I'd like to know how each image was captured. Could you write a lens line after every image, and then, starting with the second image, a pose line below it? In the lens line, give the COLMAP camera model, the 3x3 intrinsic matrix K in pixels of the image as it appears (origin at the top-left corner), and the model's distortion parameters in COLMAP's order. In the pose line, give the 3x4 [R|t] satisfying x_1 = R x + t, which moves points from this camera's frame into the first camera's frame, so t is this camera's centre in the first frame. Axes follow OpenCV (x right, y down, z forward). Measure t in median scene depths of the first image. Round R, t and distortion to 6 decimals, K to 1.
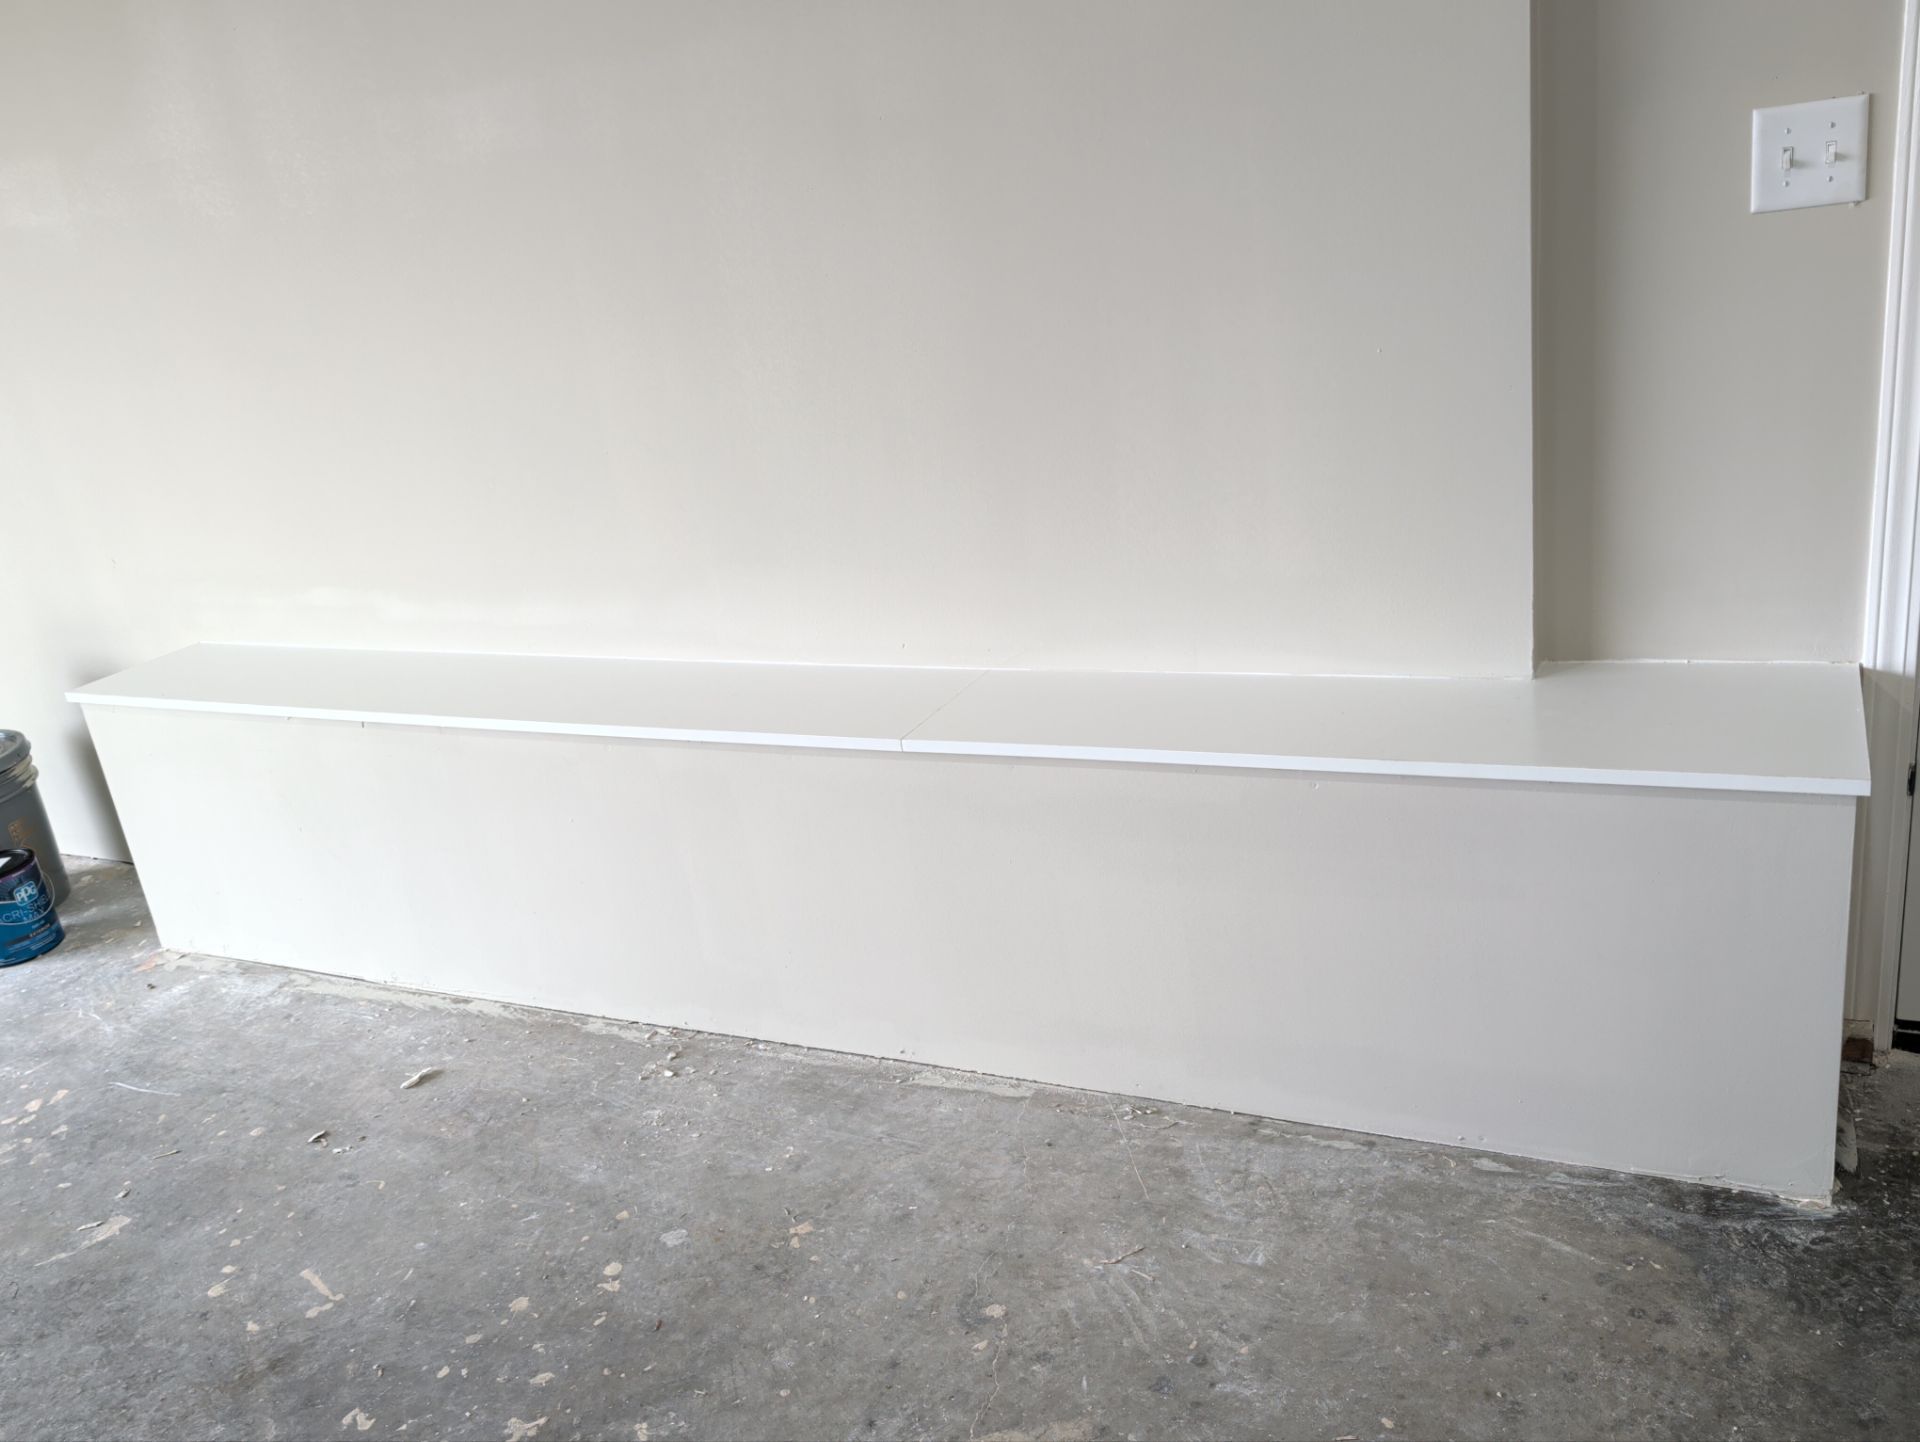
lens RADIAL K [[1583.9, 0, 960.9], [0, 1583.9, 721.7], [0, 0, 1]] dist [0.006871, -0.006681]
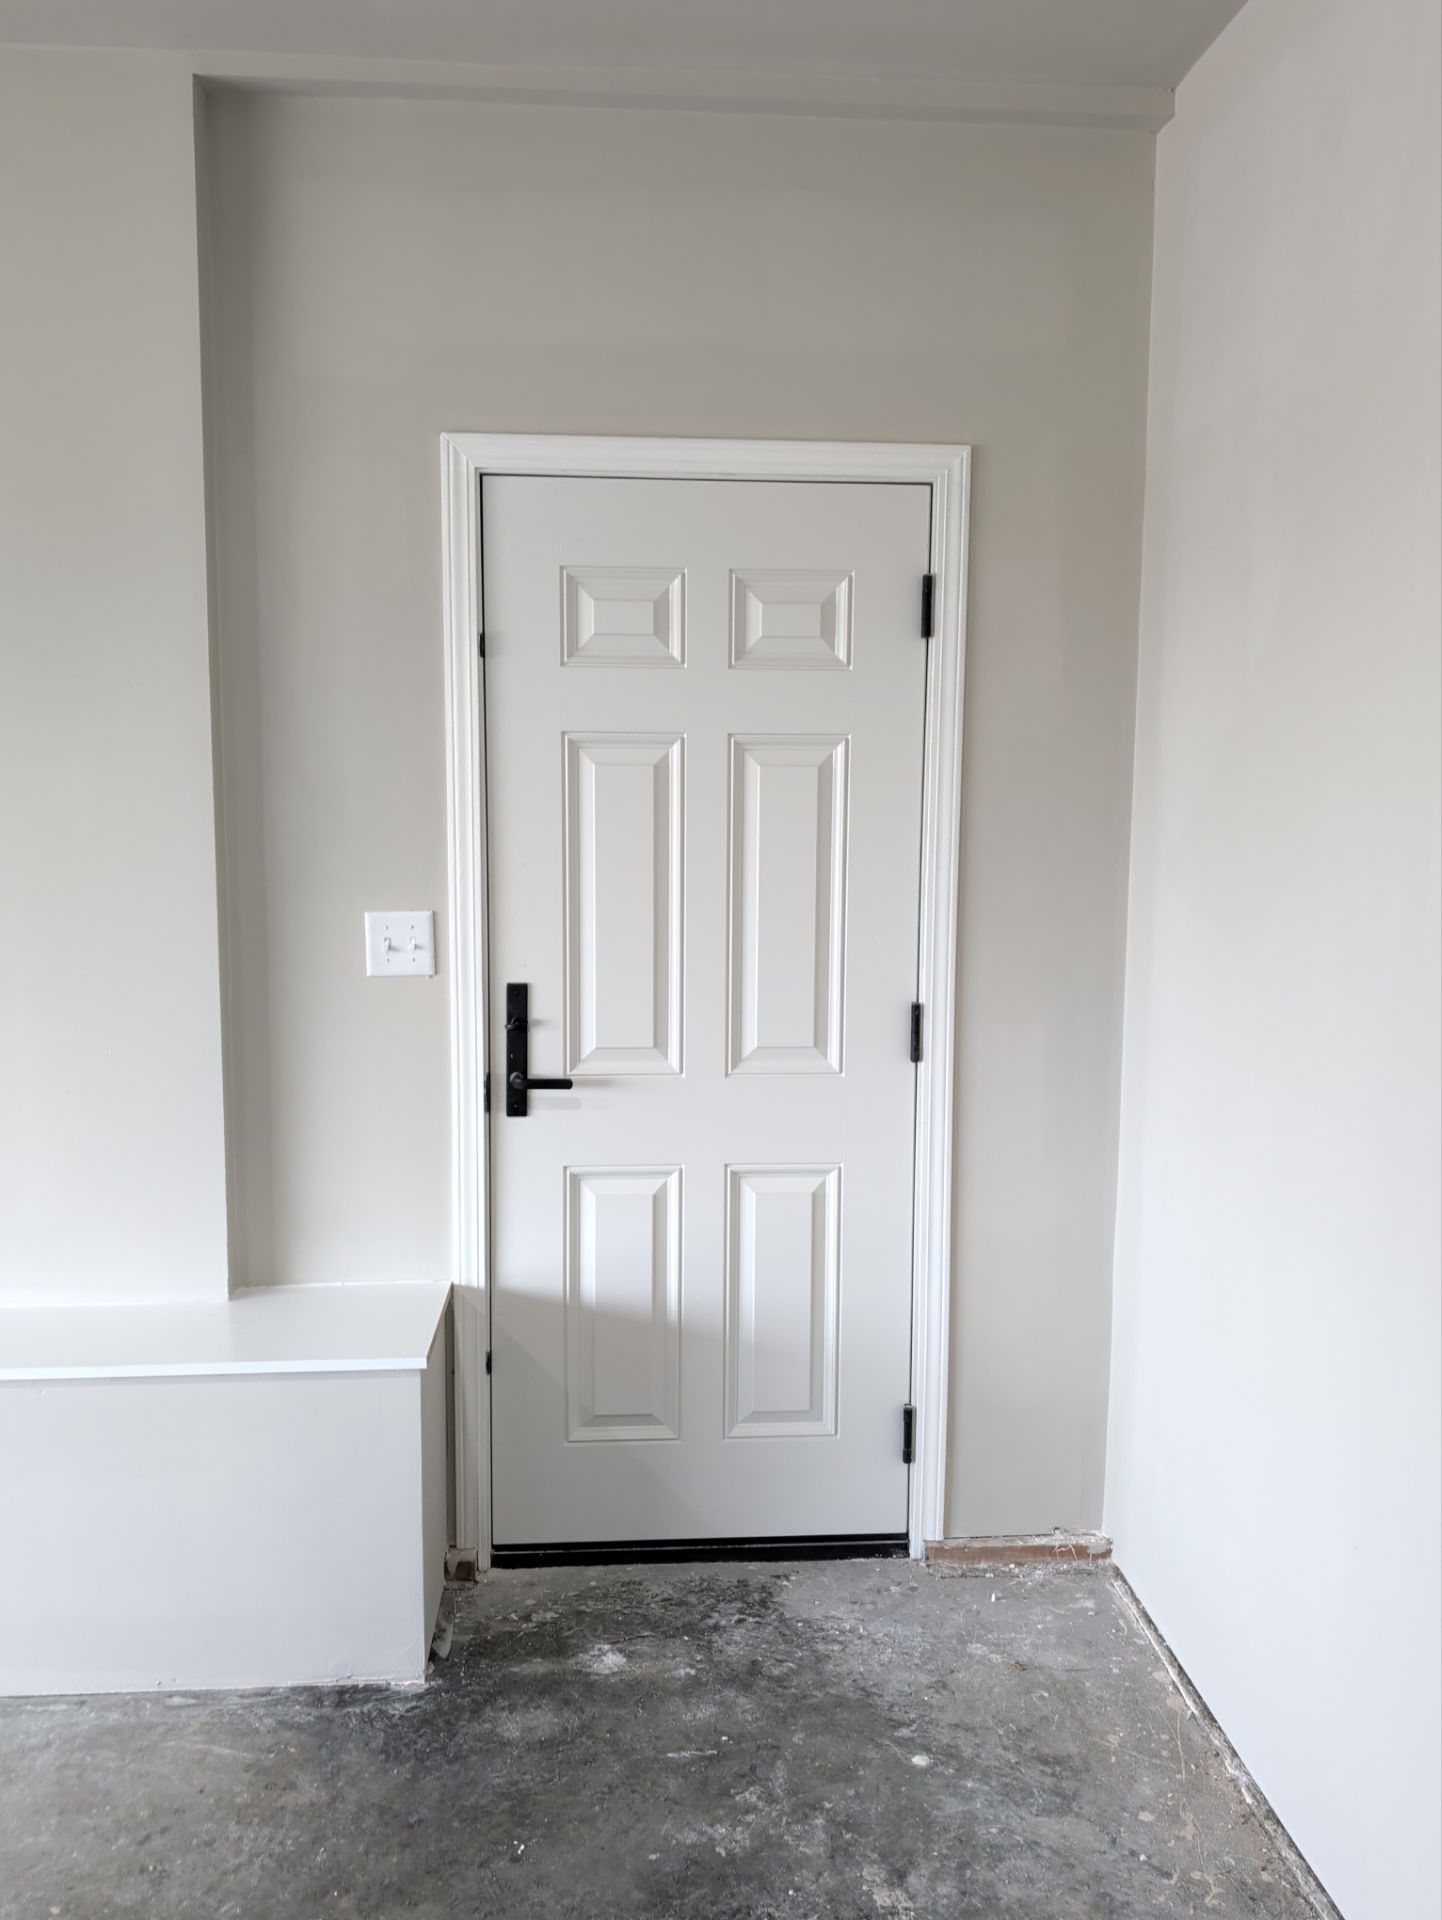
lens RADIAL K [[1583.9, 0, 725.8], [0, 1583.9, 955.1], [0, 0, 1]] dist [0.006871, -0.006681]
pose [[0.859831, 0.078078, 0.504574, 0.031649], [0.055946, 0.967881, -0.245105, 0.046478], [-0.507505, 0.238978, 0.827846, -0.420487]]
